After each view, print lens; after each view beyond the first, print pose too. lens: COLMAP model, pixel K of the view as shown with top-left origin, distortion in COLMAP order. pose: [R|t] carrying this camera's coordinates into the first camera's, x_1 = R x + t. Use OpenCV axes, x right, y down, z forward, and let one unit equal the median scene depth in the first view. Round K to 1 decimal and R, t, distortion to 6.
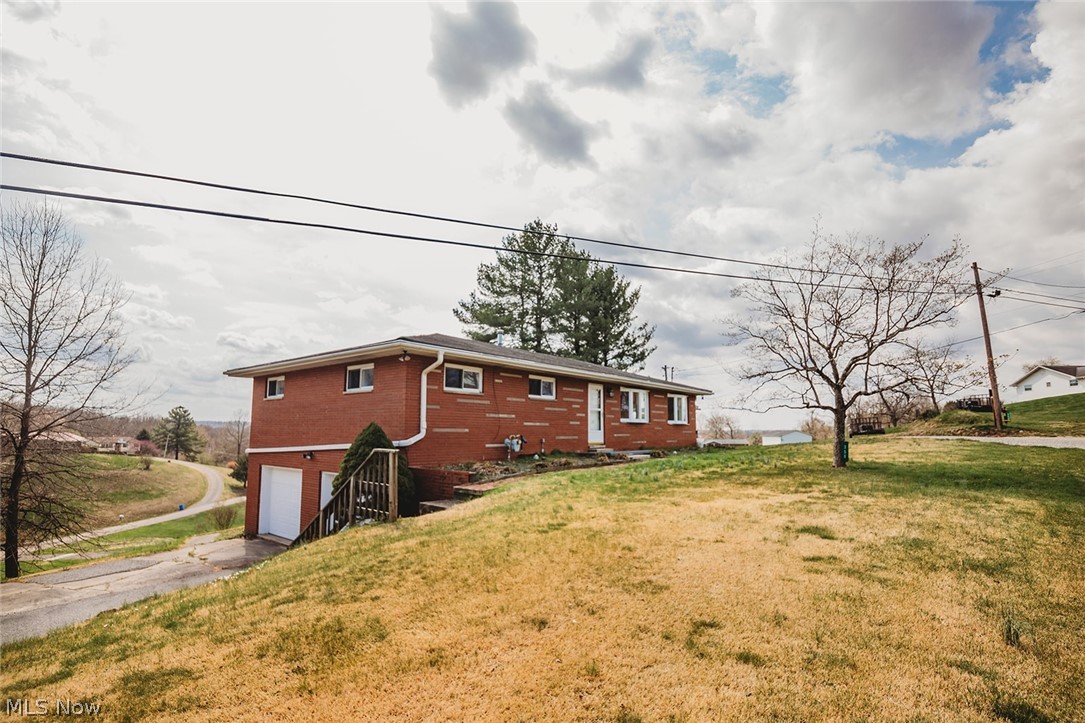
lens RADIAL K [[526.2, 0, 543.1], [0, 526.2, 369.3], [0, 0, 1]] dist [-0.028567, -0.000450]
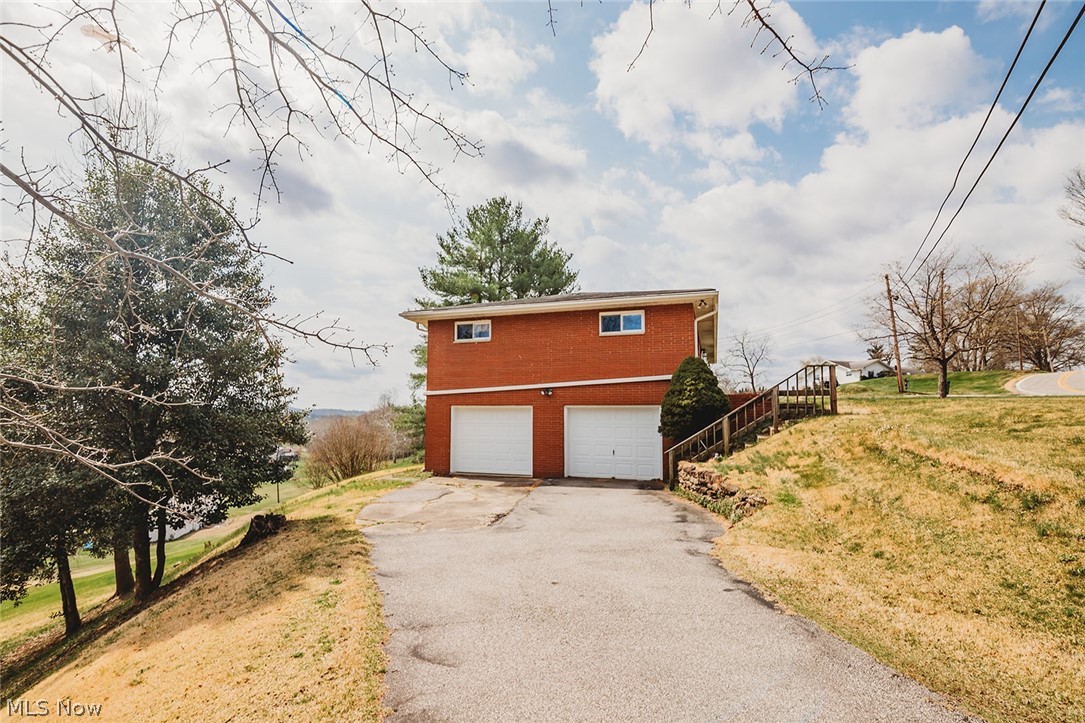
lens RADIAL K [[515.7, 0, 529.1], [0, 515.7, 384.9], [0, 0, 1]] dist [-0.003272, -0.000569]
pose [[0.946122, 0.022457, 0.323032, -0.676373], [-0.040556, 0.997955, 0.049408, 0.078856], [-0.321261, -0.059847, 0.945098, -0.011954]]
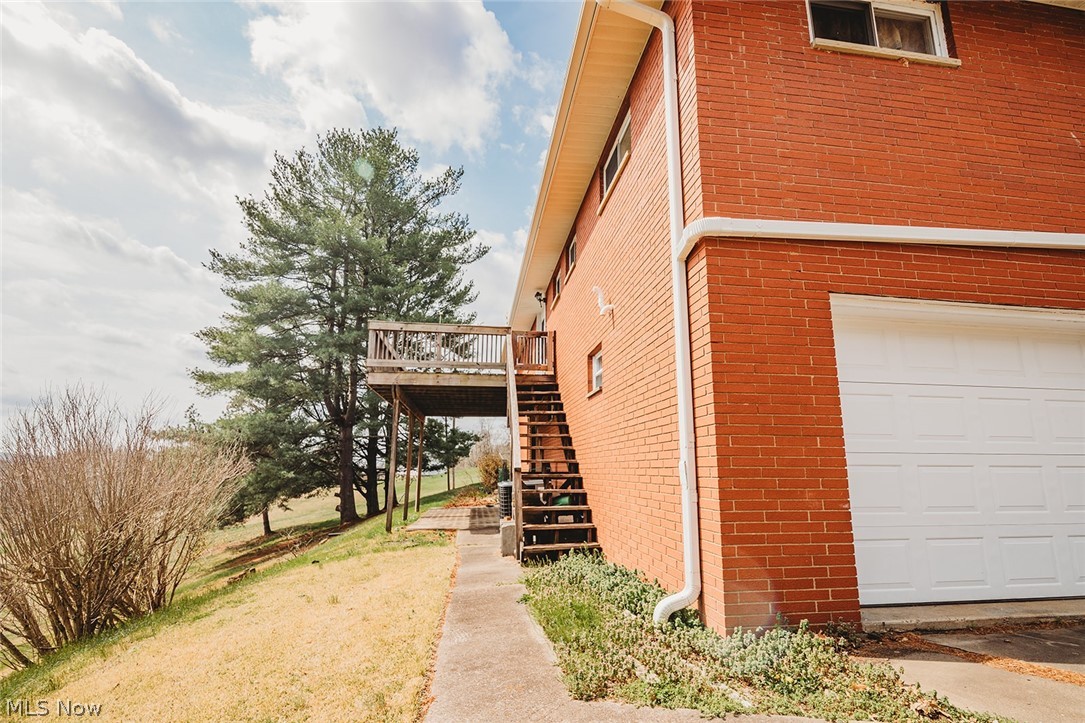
lens RADIAL K [[504.3, 0, 542.5], [0, 504.3, 361.5], [0, 0, 1]] dist [-0.000105, -0.000105]
pose [[0.698977, 0.154596, 0.698234, -0.723373], [-0.093068, 0.987716, -0.125524, 0.231188], [-0.709063, 0.022755, 0.704778, 0.856274]]
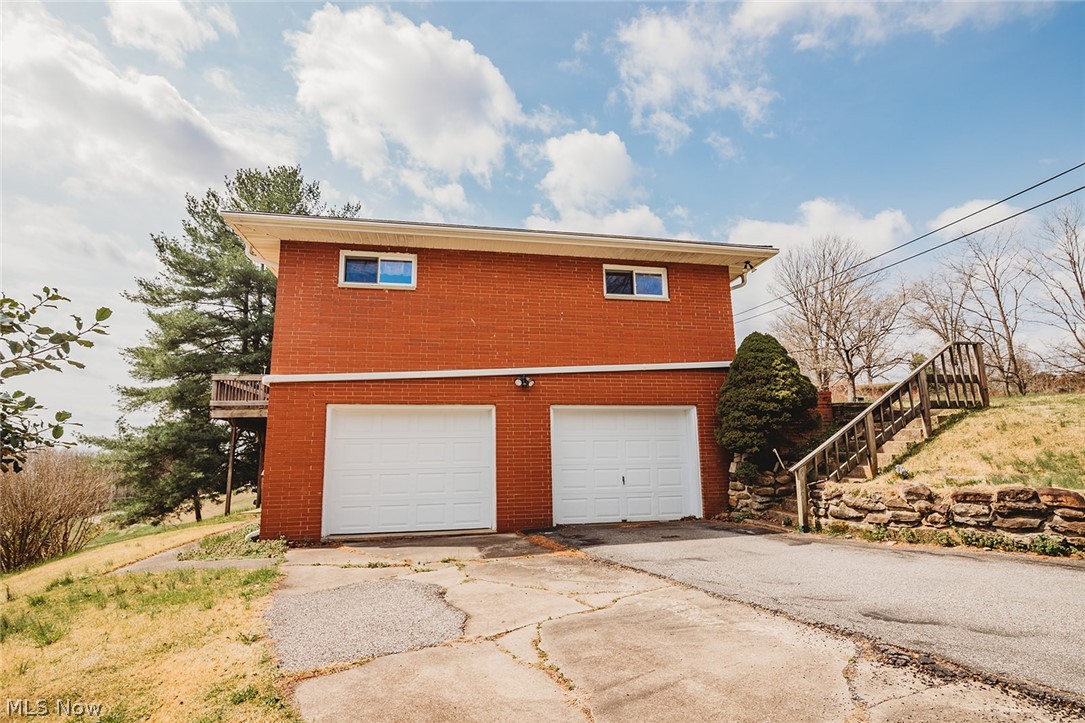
lens RADIAL K [[499.0, 0, 538.7], [0, 499.0, 379.8], [0, 0, 1]] dist [-0.001913, -0.000227]
pose [[0.656080, 0.103986, 0.747493, -0.729938], [-0.071359, 0.994572, -0.075725, 0.168228], [-0.751310, -0.003658, 0.659939, 0.464931]]
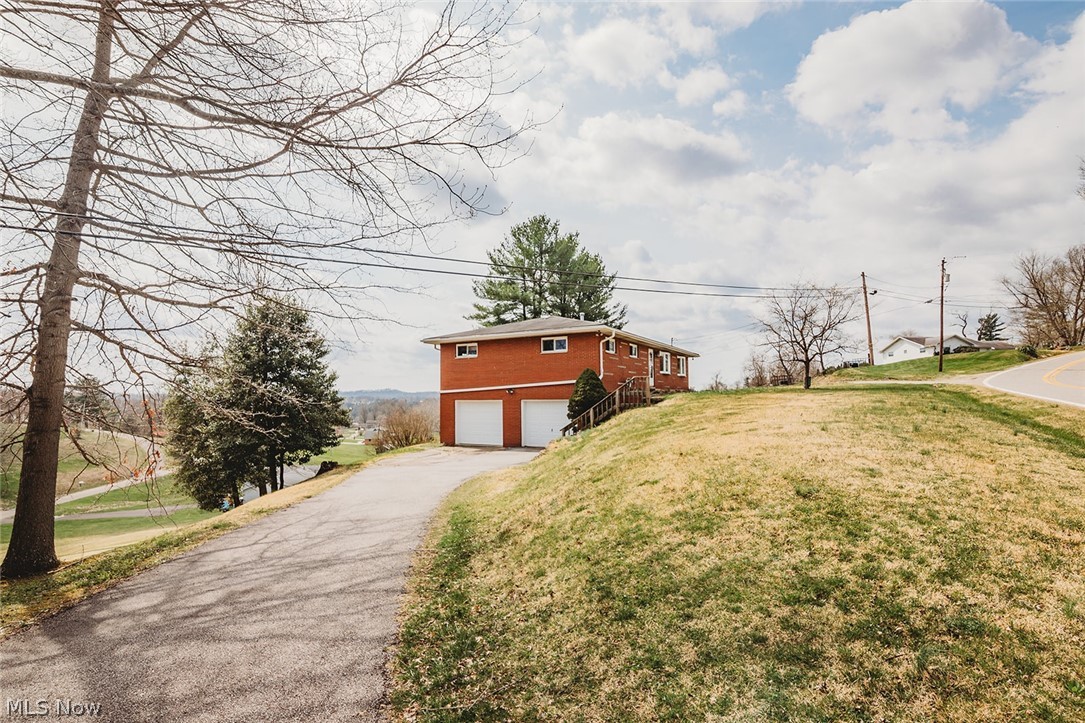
lens RADIAL K [[526.2, 0, 543.1], [0, 526.2, 369.3], [0, 0, 1]] dist [-0.028567, -0.000450]
pose [[0.986153, -0.003194, 0.165806, -0.505076], [-0.007229, 0.998036, 0.062218, -0.008157], [-0.165680, -0.062555, 0.984194, -0.541785]]
